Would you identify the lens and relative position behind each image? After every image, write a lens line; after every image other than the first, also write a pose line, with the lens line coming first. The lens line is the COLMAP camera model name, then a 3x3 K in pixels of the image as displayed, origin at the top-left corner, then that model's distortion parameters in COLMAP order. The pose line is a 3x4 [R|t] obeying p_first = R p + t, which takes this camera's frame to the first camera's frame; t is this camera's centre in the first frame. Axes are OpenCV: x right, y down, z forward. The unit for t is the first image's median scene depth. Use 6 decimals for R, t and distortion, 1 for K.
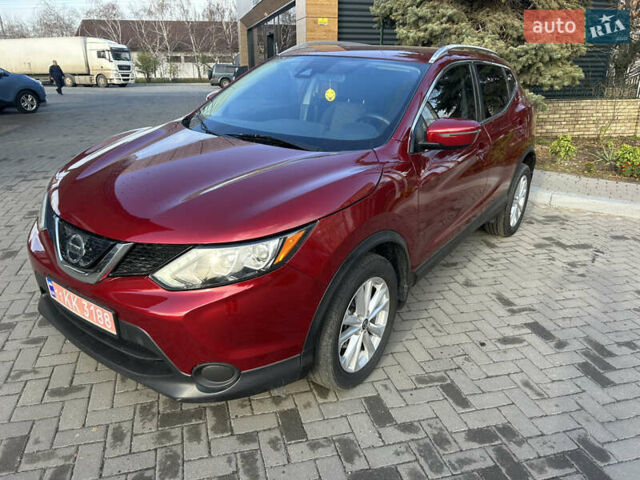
lens RADIAL K [[477.5, 0, 325.2], [0, 477.5, 234.1], [0, 0, 1]] dist [0.053778, -0.057742]
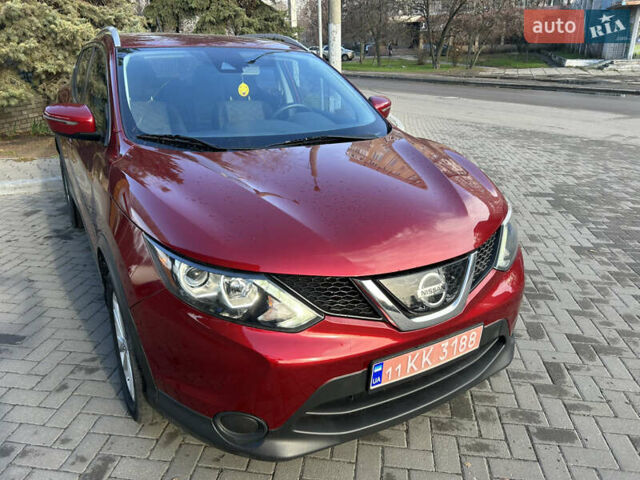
lens RADIAL K [[477.5, 0, 320.9], [0, 477.5, 238.7], [0, 0, 1]] dist [0.053778, -0.057742]
pose [[0.405535, -0.353999, 0.842749, -0.871881], [0.318339, 0.918943, 0.232818, -0.211217], [-0.856856, 0.173865, 0.485355, 0.517360]]
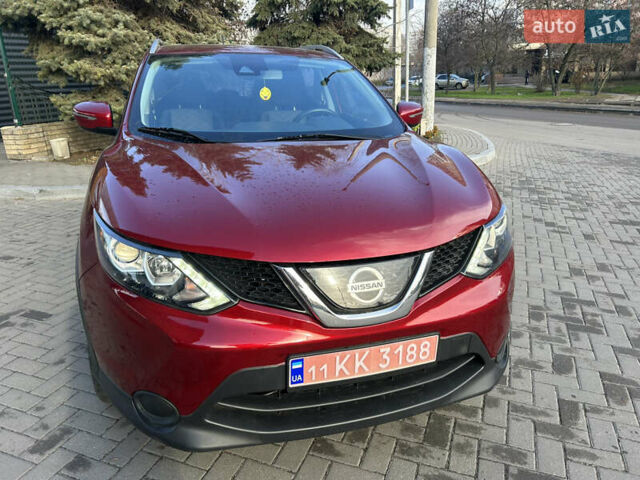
lens RADIAL K [[477.5, 0, 325.7], [0, 477.5, 233.7], [0, 0, 1]] dist [0.053778, -0.057742]
pose [[0.595960, -0.268367, 0.756842, -0.763720], [0.293627, 0.950062, 0.105669, -0.102093], [-0.747405, 0.159255, 0.644999, 0.379018]]
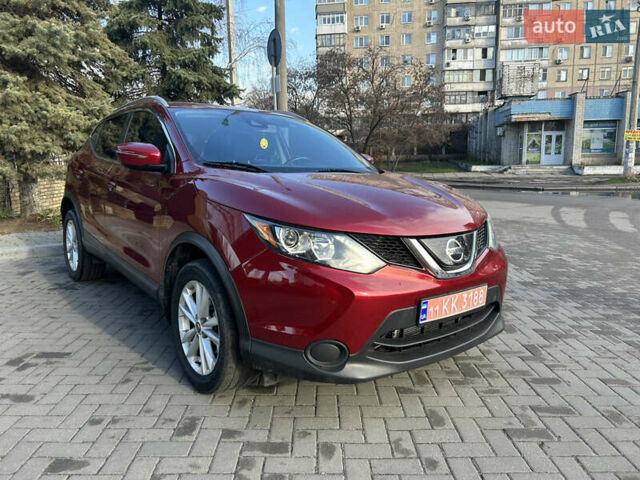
lens RADIAL K [[477.5, 0, 323.8], [0, 477.5, 234.0], [0, 0, 1]] dist [0.053778, -0.057742]
pose [[0.260888, -0.165823, 0.951021, -1.161155], [0.328885, 0.941471, 0.073937, -0.134905], [-0.907619, 0.293487, 0.300155, 0.642131]]
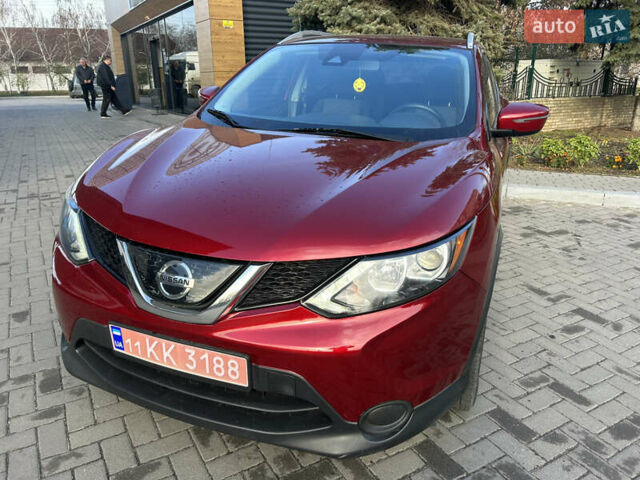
lens RADIAL K [[477.5, 0, 323.7], [0, 477.5, 241.4], [0, 0, 1]] dist [0.053778, -0.057742]
pose [[0.966790, -0.088657, 0.239702, -0.323198], [0.090562, 0.995886, 0.003079, -0.006938], [-0.238989, 0.018731, 0.970842, 0.156990]]
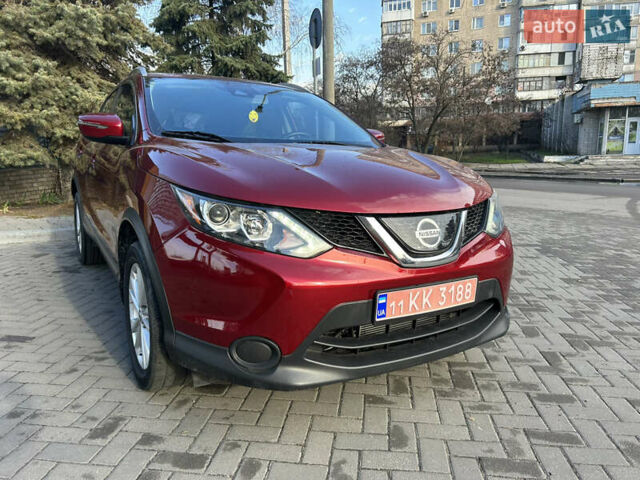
lens RADIAL K [[477.5, 0, 324.8], [0, 477.5, 241.9], [0, 0, 1]] dist [0.053778, -0.057742]
pose [[0.386852, -0.188514, 0.902667, -0.987678], [0.321997, 0.944880, 0.059332, -0.051035], [-0.864097, 0.267703, 0.426230, 0.543075]]
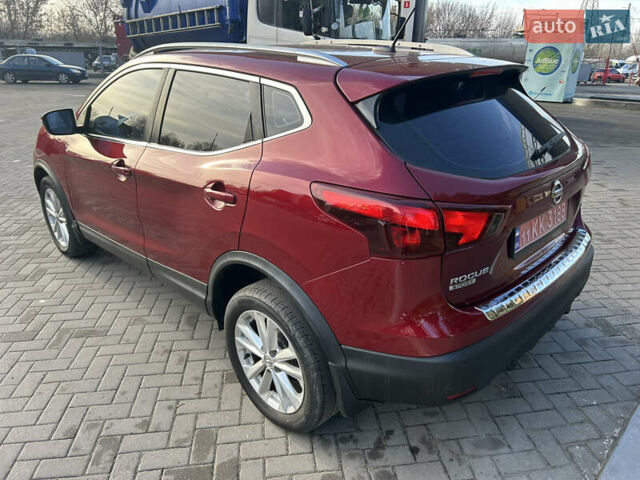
lens RADIAL K [[477.5, 0, 320.2], [0, 477.5, 237.9], [0, 0, 1]] dist [0.053778, -0.057742]
pose [[-0.168498, 0.350051, -0.921451, 1.204072], [-0.345056, 0.854721, 0.387799, -0.575179], [0.923333, 0.383296, -0.023232, 1.541941]]
